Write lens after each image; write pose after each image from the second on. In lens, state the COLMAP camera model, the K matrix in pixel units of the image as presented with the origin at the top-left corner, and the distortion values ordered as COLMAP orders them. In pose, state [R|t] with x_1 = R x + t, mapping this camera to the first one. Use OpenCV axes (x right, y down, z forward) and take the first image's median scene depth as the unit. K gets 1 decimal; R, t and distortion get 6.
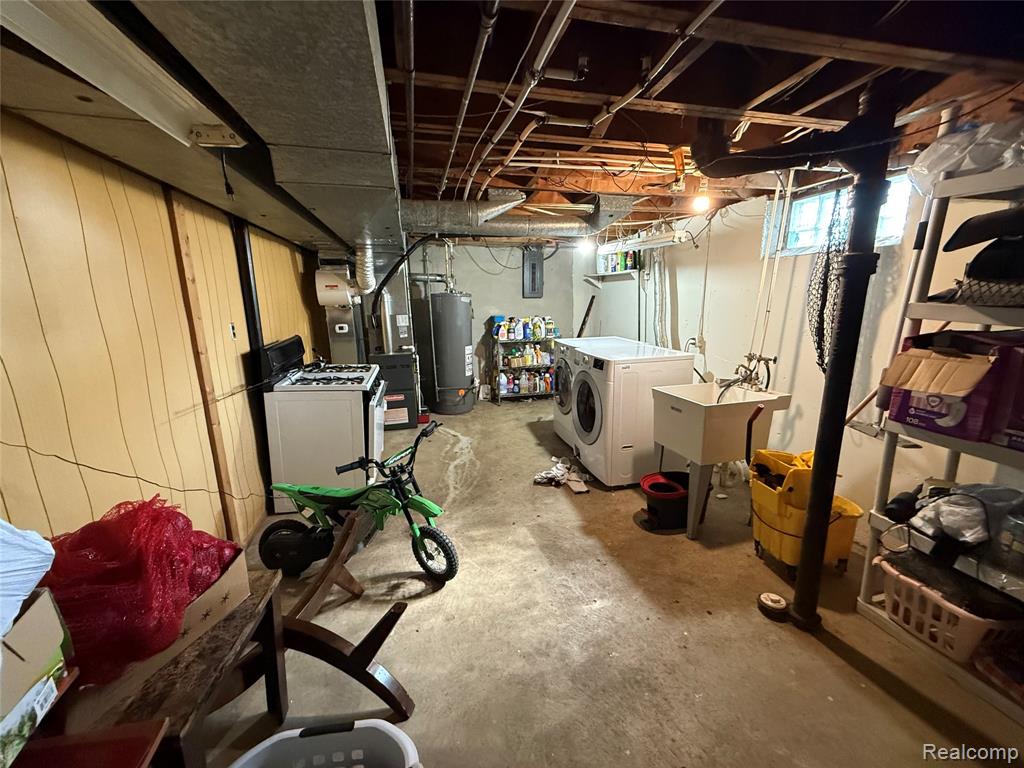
lens RADIAL K [[407.8, 0, 510.2], [0, 407.8, 385.9], [0, 0, 1]] dist [0.000609, -0.000062]
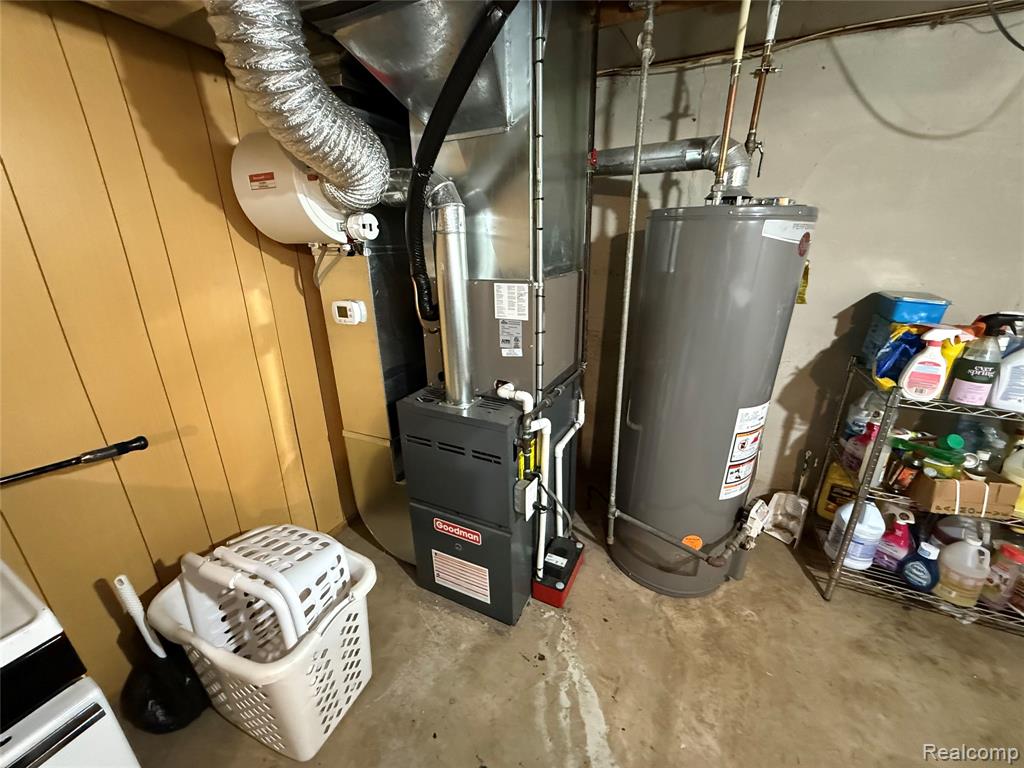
lens RADIAL K [[407.8, 0, 512.7], [0, 407.8, 382.9], [0, 0, 1]] dist [0.000609, -0.000062]
pose [[0.769796, 0.220822, -0.598876, -0.061948], [-0.143956, 0.974140, 0.174150, -0.130351], [0.621845, -0.047848, 0.781677, 0.646617]]
